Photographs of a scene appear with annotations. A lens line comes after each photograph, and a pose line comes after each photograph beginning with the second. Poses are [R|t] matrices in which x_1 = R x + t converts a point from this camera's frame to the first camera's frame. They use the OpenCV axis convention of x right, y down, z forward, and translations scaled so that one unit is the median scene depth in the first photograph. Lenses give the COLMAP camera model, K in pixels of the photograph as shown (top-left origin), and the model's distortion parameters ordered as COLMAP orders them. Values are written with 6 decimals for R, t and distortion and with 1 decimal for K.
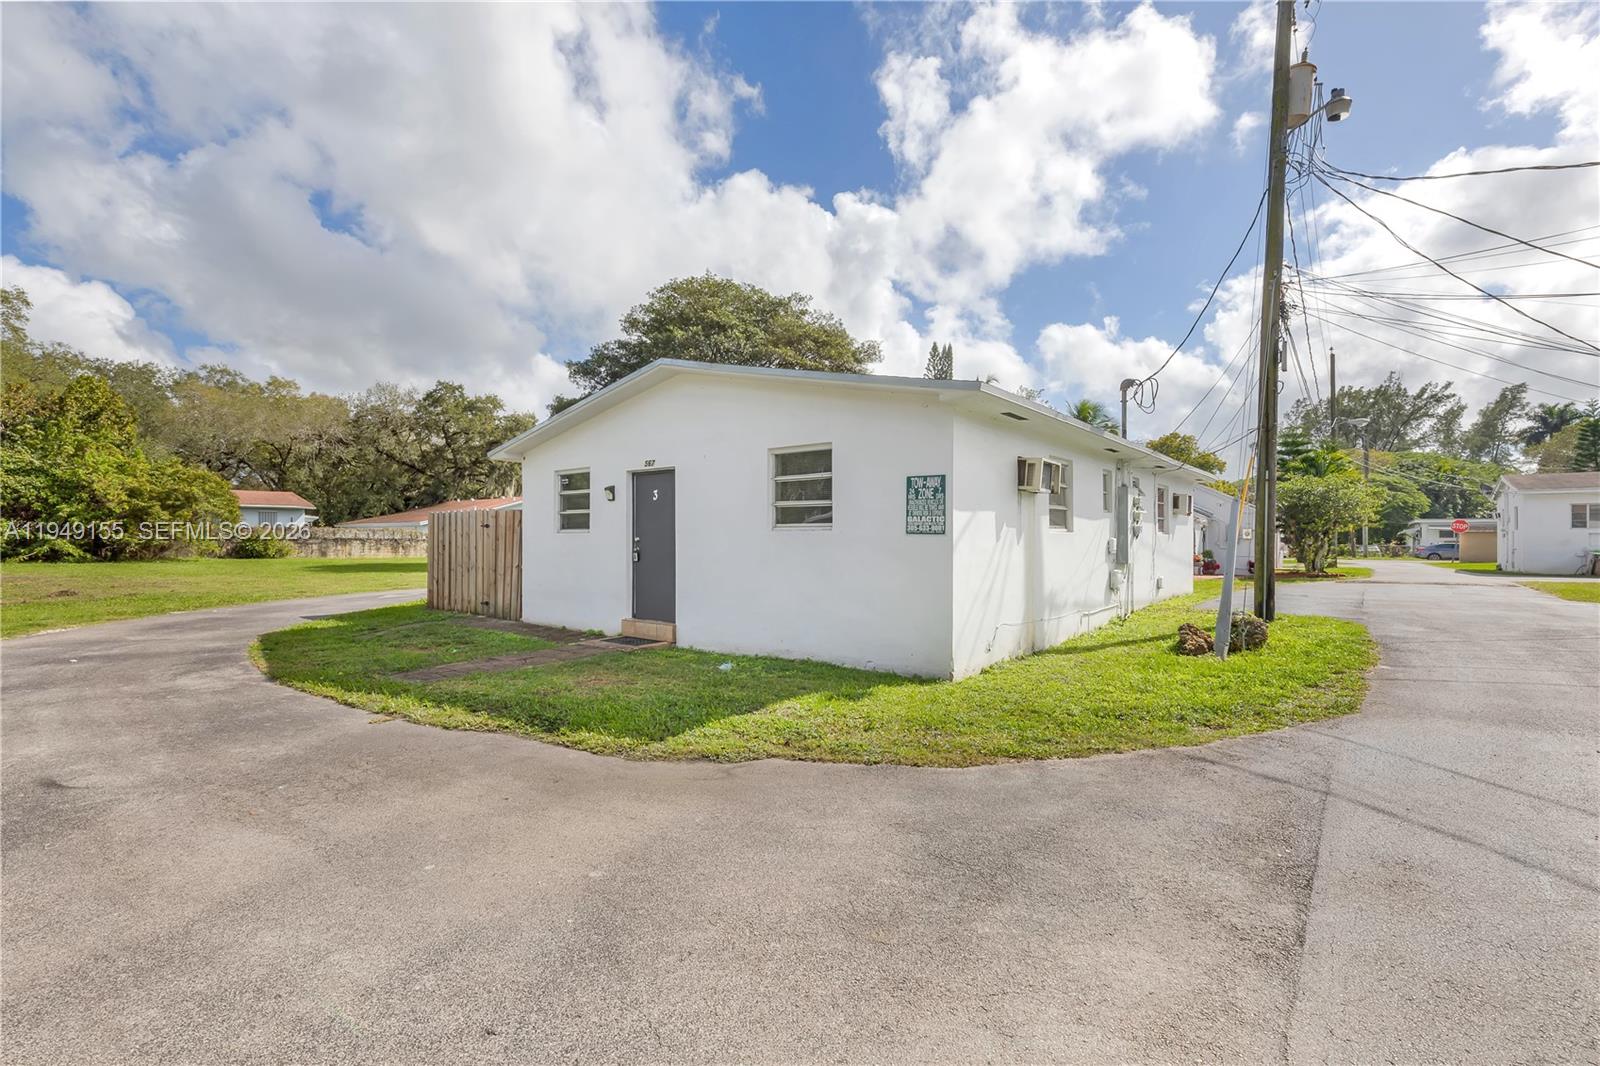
lens RADIAL K [[724.7, 0, 789.7], [0, 724.7, 536.6], [0, 0, 1]] dist [0.004887, 0.000510]
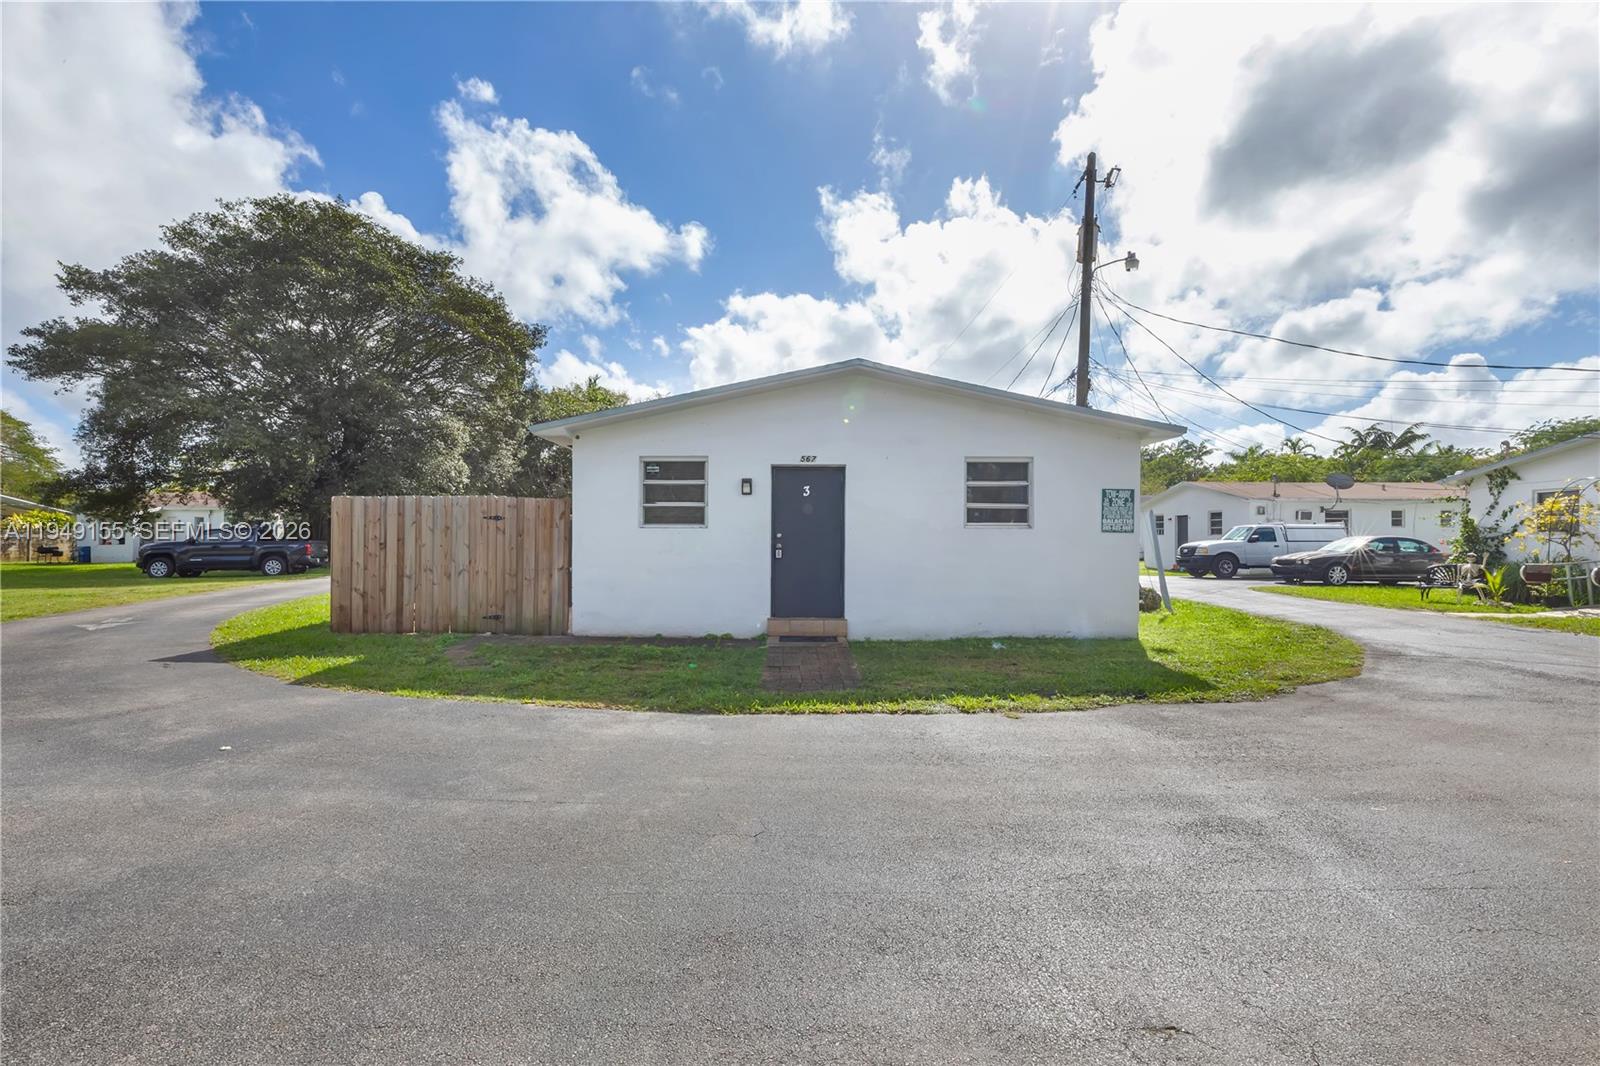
lens RADIAL K [[724.7, 0, 789.7], [0, 724.7, 536.6], [0, 0, 1]] dist [0.004887, 0.000510]
pose [[0.775915, 0.001639, 0.630836, -0.845561], [-0.004263, 0.999987, 0.002646, 0.002421], [-0.630824, -0.004742, 0.775912, 0.251957]]
